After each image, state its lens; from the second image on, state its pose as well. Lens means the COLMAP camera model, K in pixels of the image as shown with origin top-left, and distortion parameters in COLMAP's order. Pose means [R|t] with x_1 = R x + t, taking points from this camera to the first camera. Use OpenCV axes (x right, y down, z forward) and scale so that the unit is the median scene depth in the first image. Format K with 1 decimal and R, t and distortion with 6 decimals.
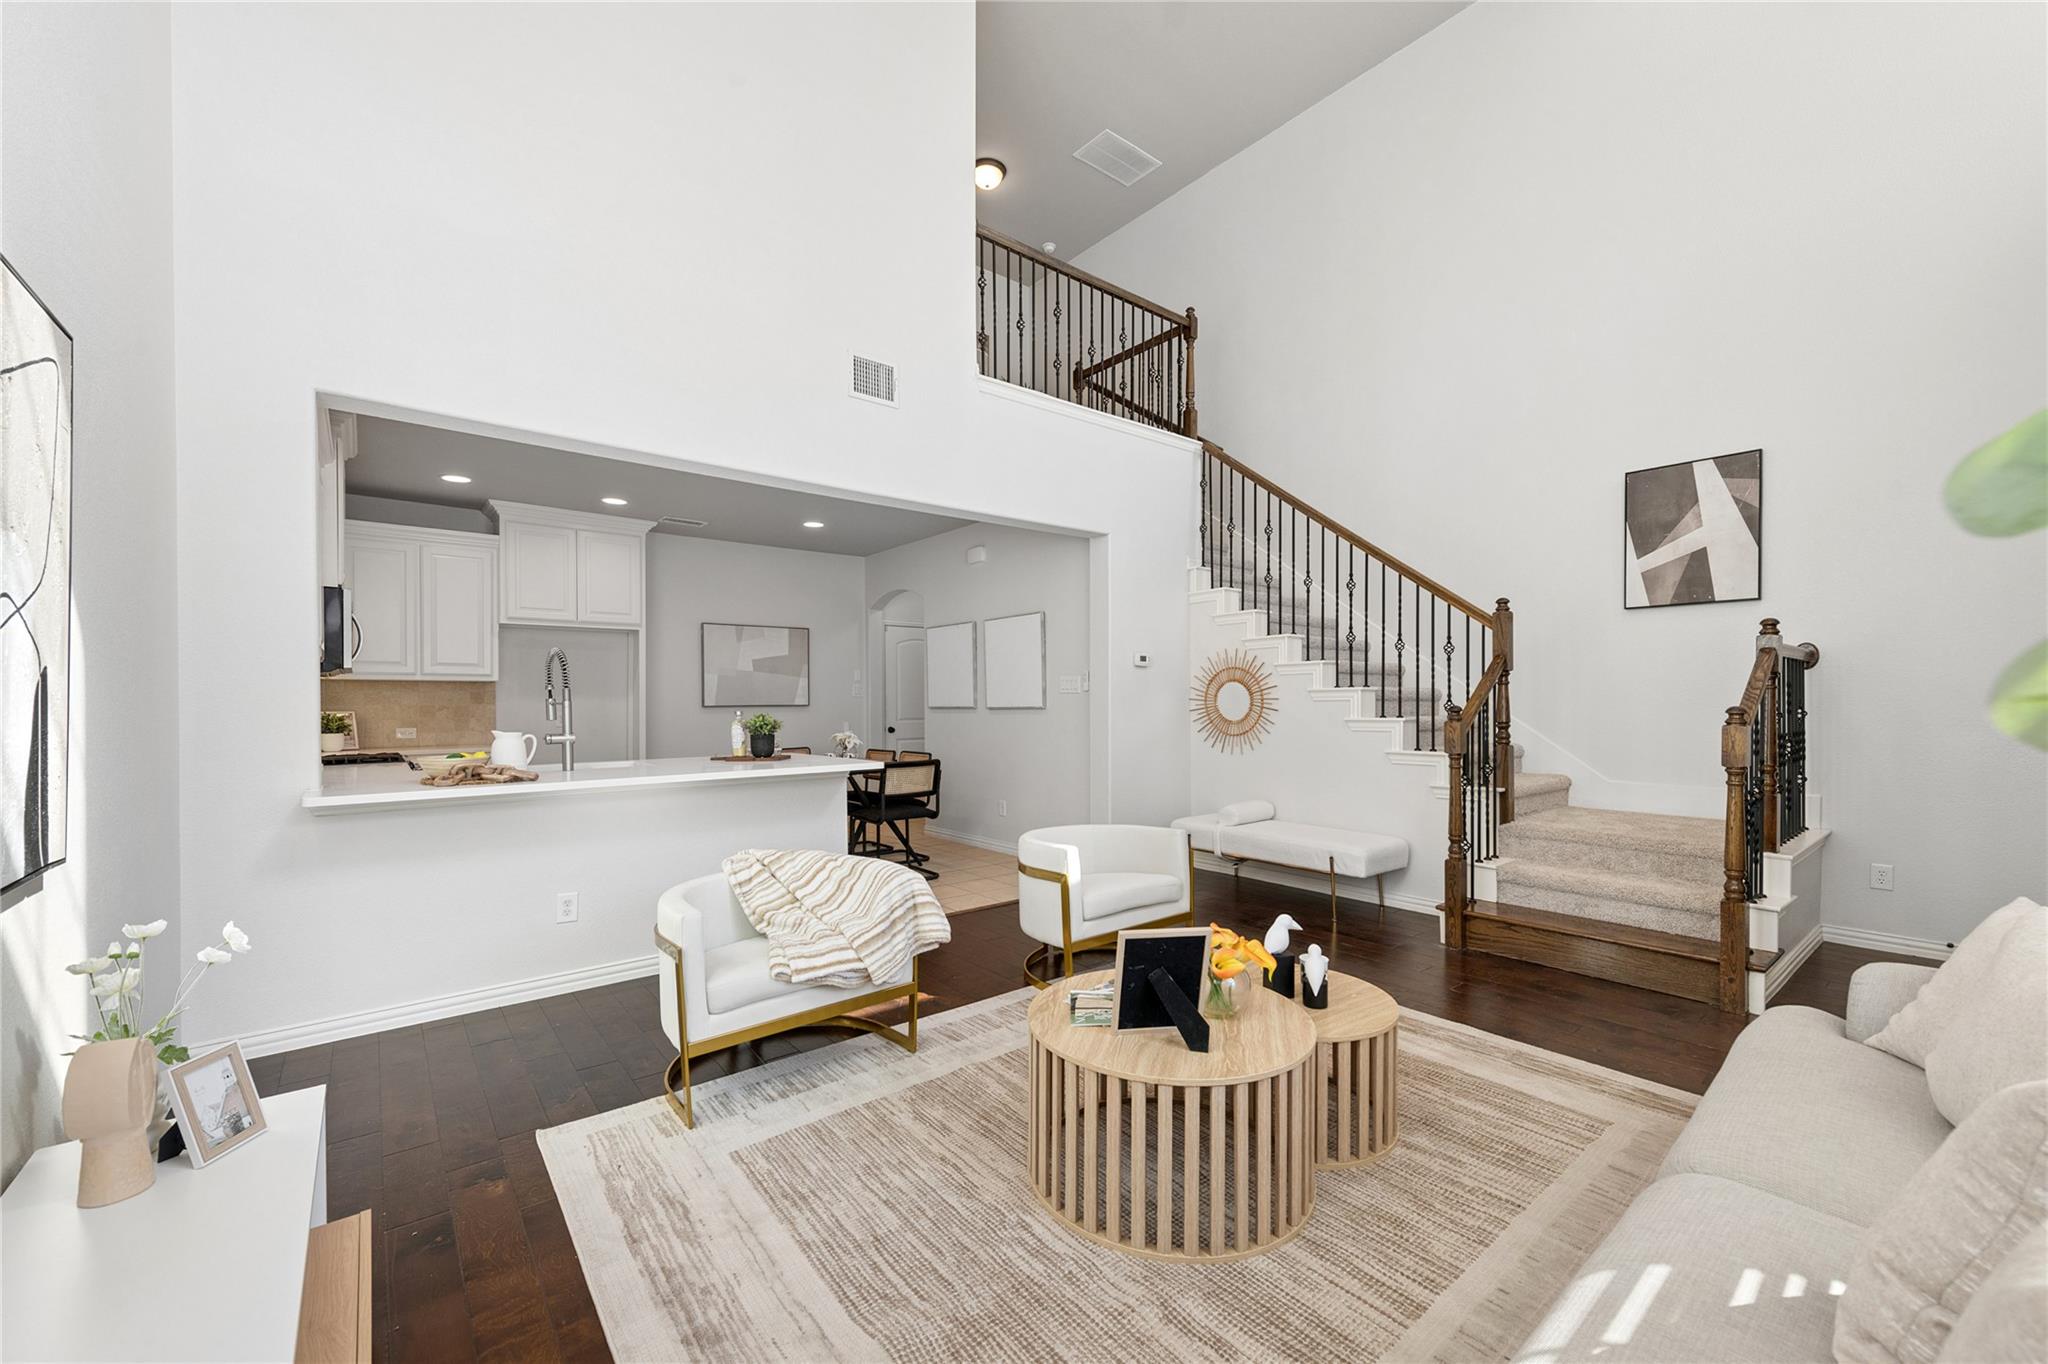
lens RADIAL K [[812.1, 0, 1028.9], [0, 812.1, 706.5], [0, 0, 1]] dist [-0.000422, -0.000329]
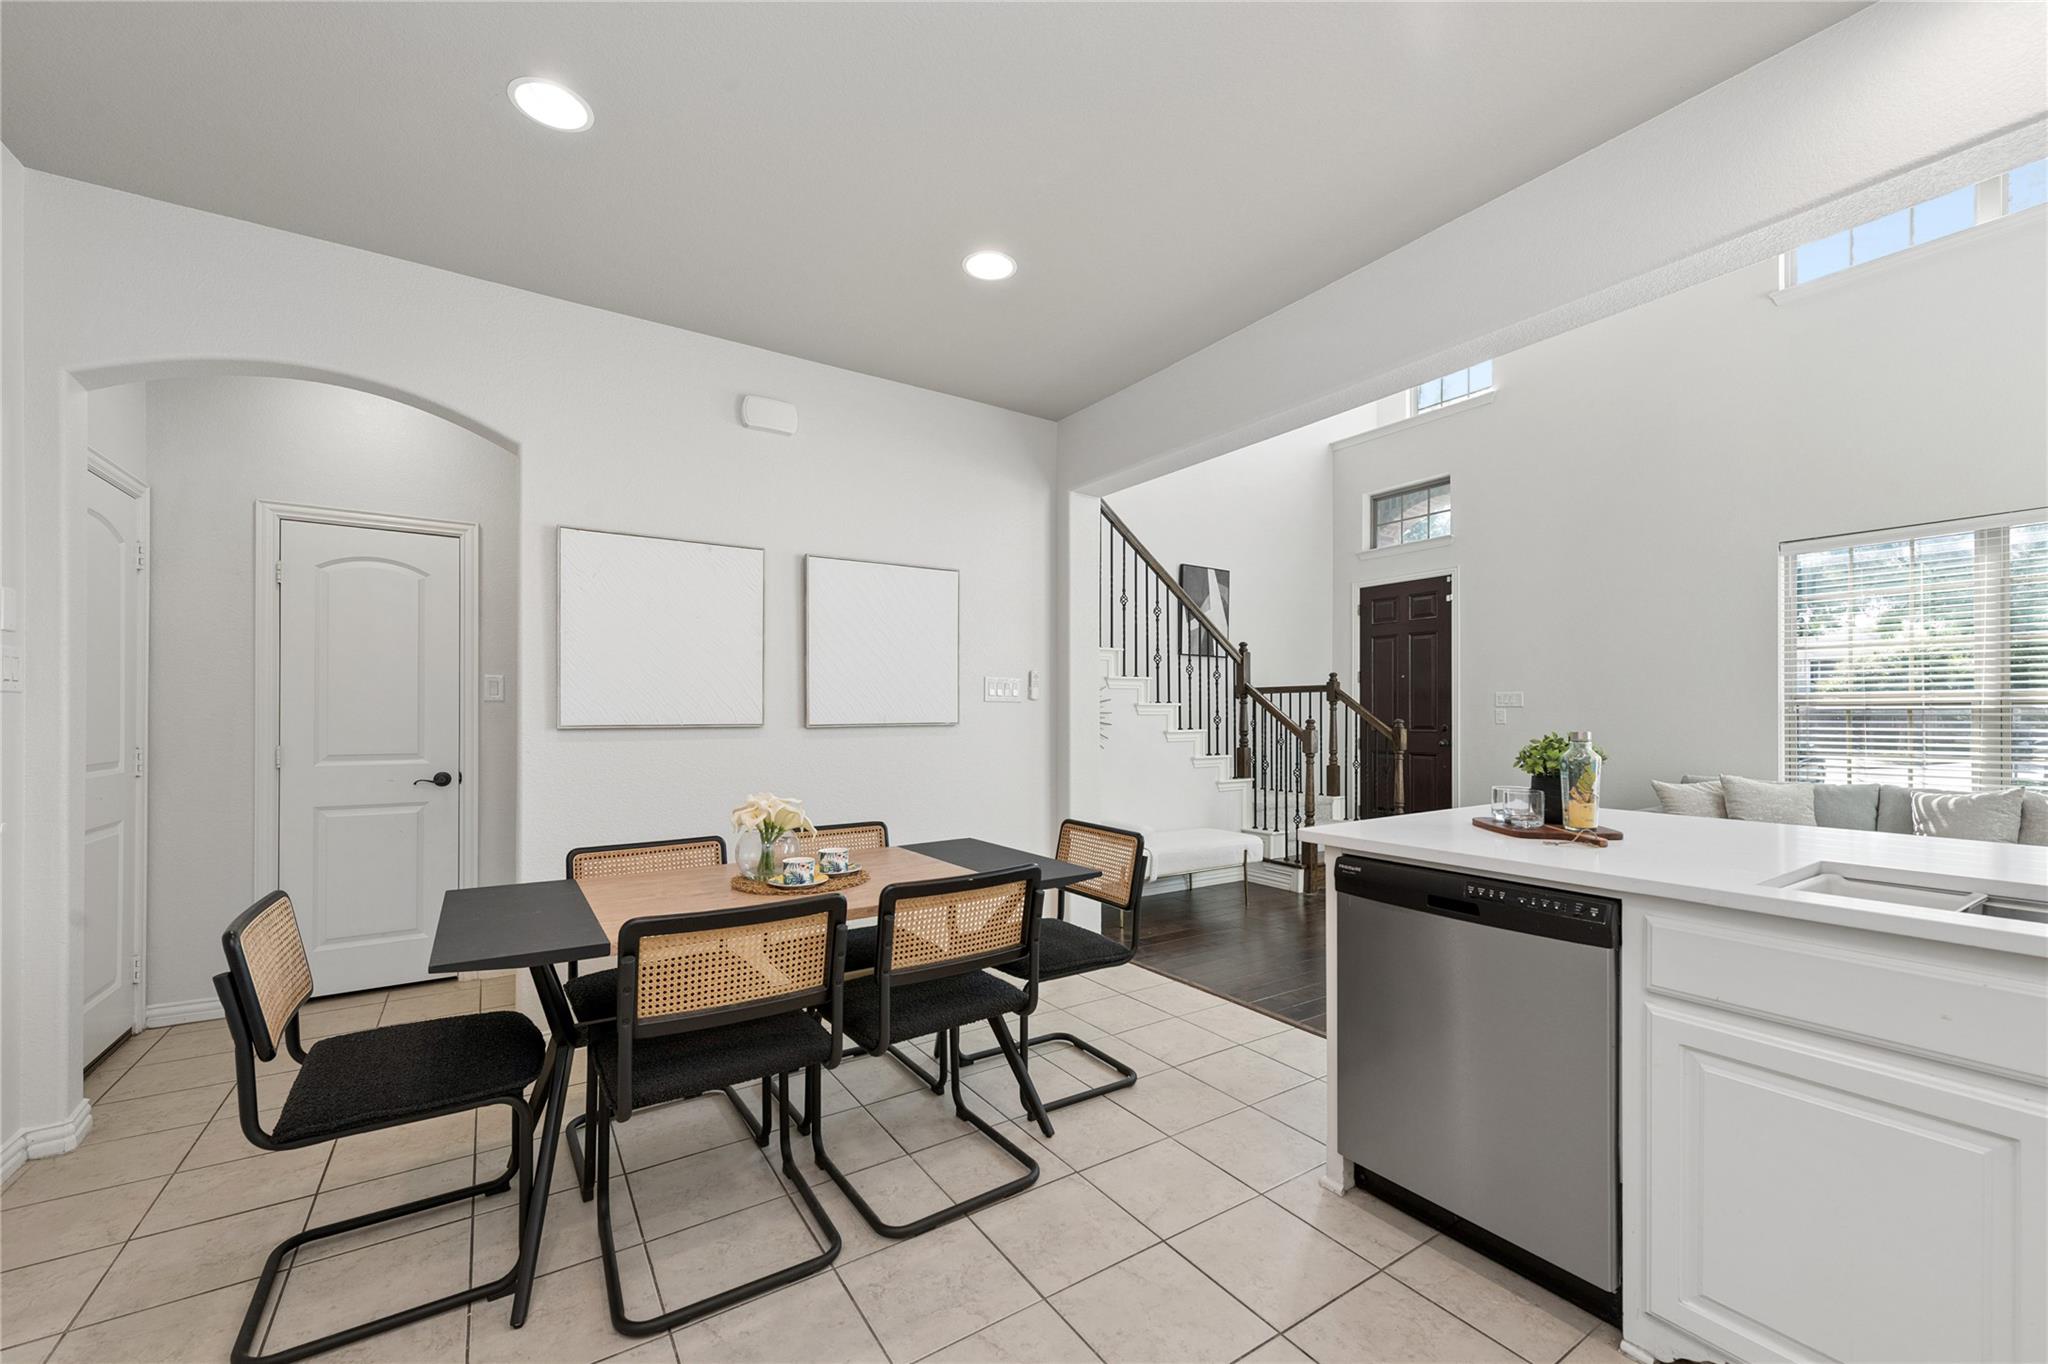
lens RADIAL K [[812.1, 0, 1028.9], [0, 812.1, 706.5], [0, 0, 1]] dist [-0.000422, -0.000329]
pose [[0.087563, 0.014211, 0.996058, -0.622194], [0.003170, 0.999889, -0.014544, -0.002693], [-0.996154, 0.004431, 0.087508, 0.927461]]
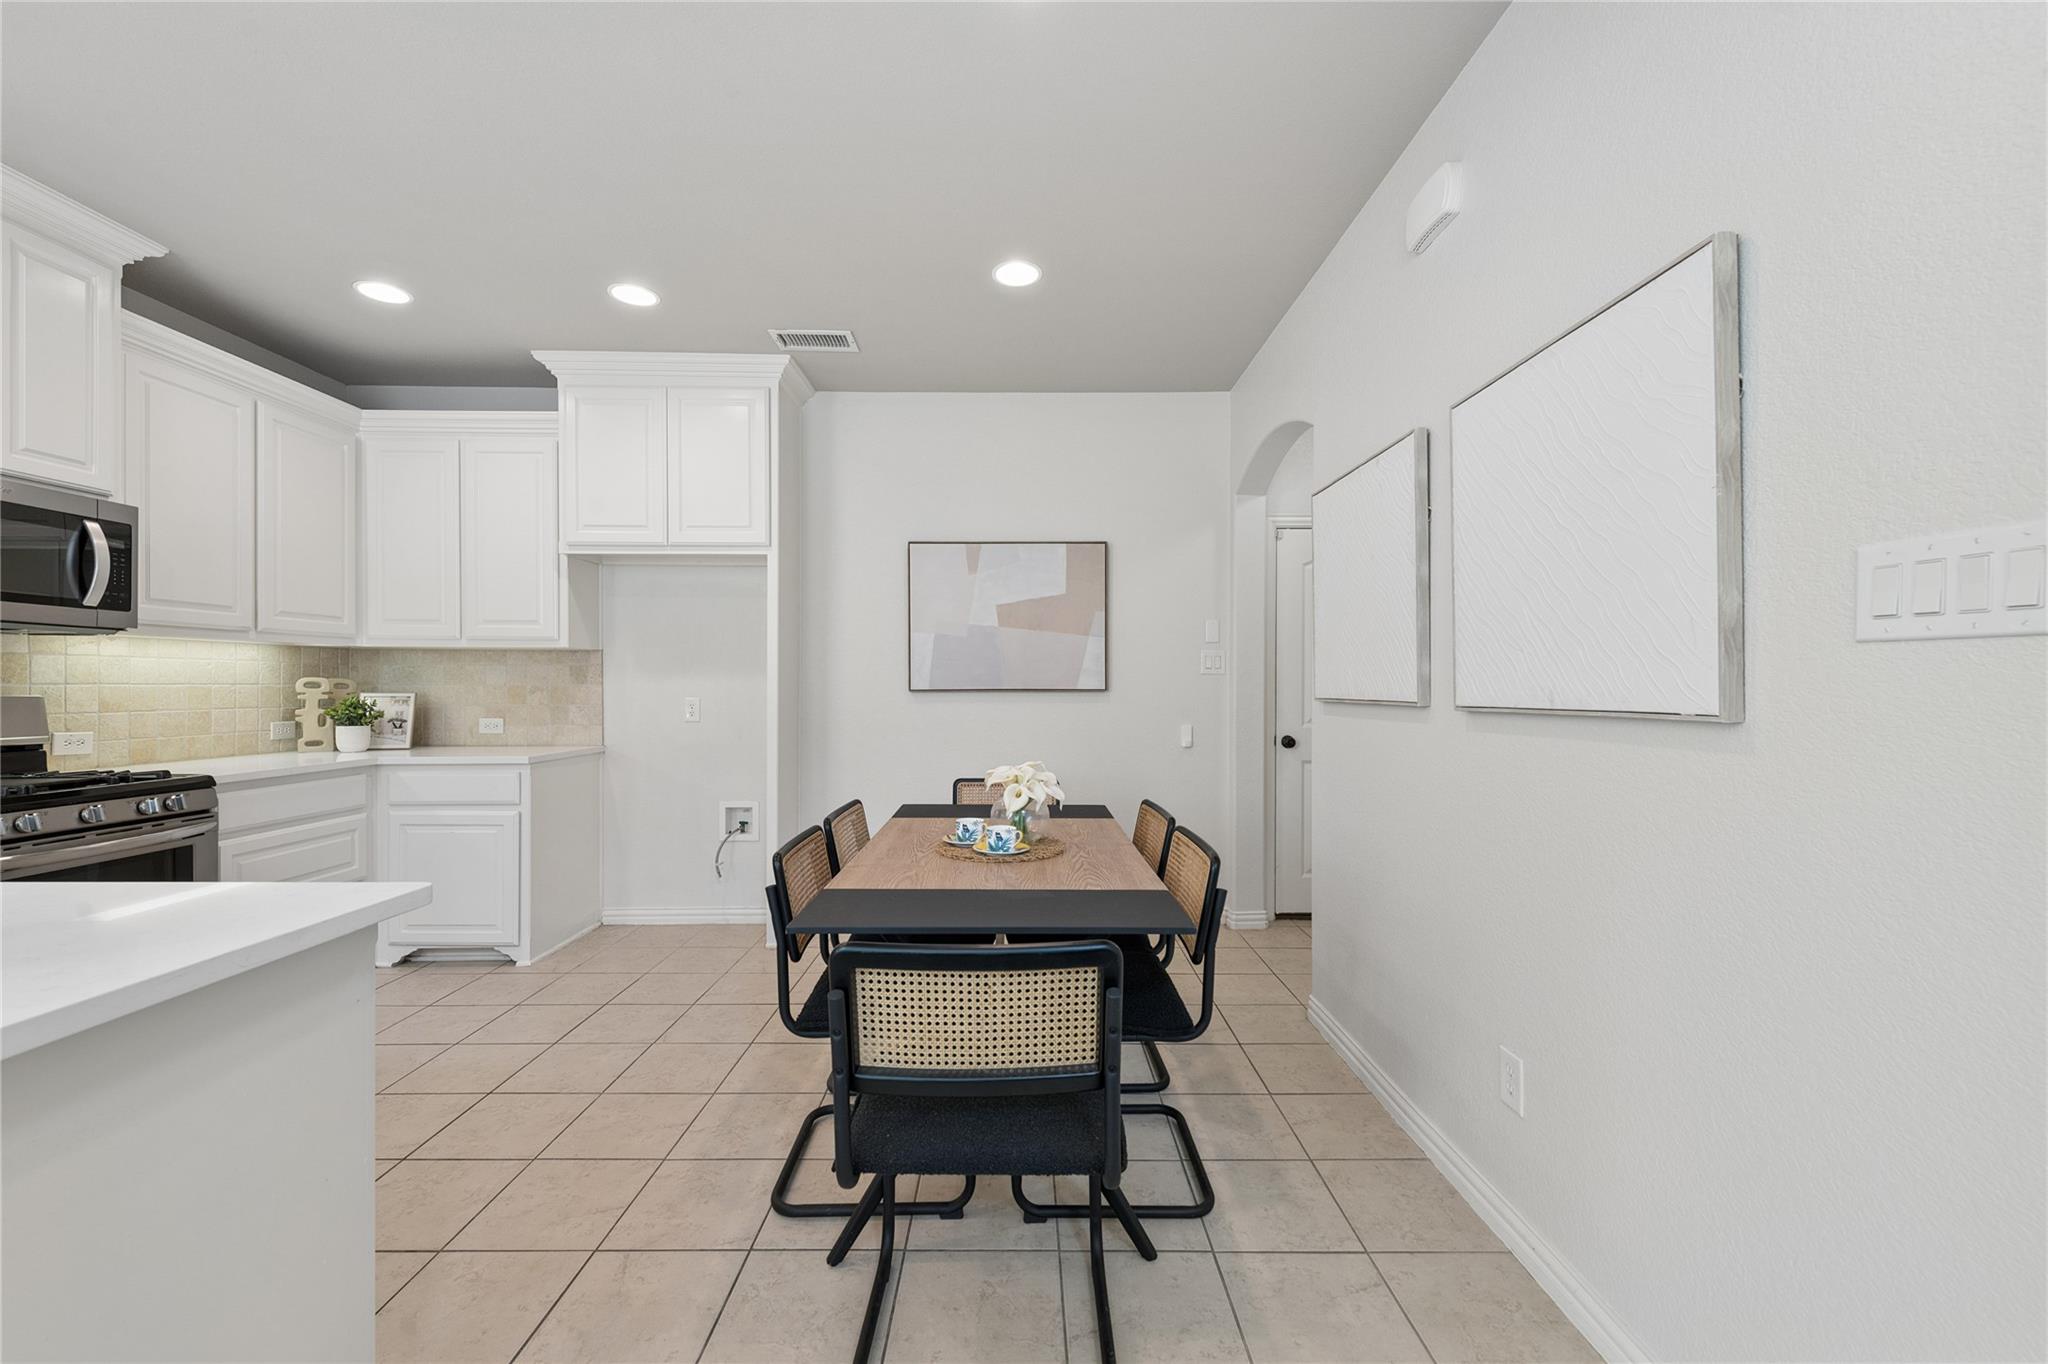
lens RADIAL K [[803.2, 0, 1024.0], [0, 803.2, 682.0], [0, 0, 1]] dist [0.003606, -0.000288]
pose [[0.786031, 0.004809, -0.618168, 0.004601], [-0.009170, 0.999950, -0.003881, -0.005667], [0.618119, 0.008720, 0.786036, 0.767884]]
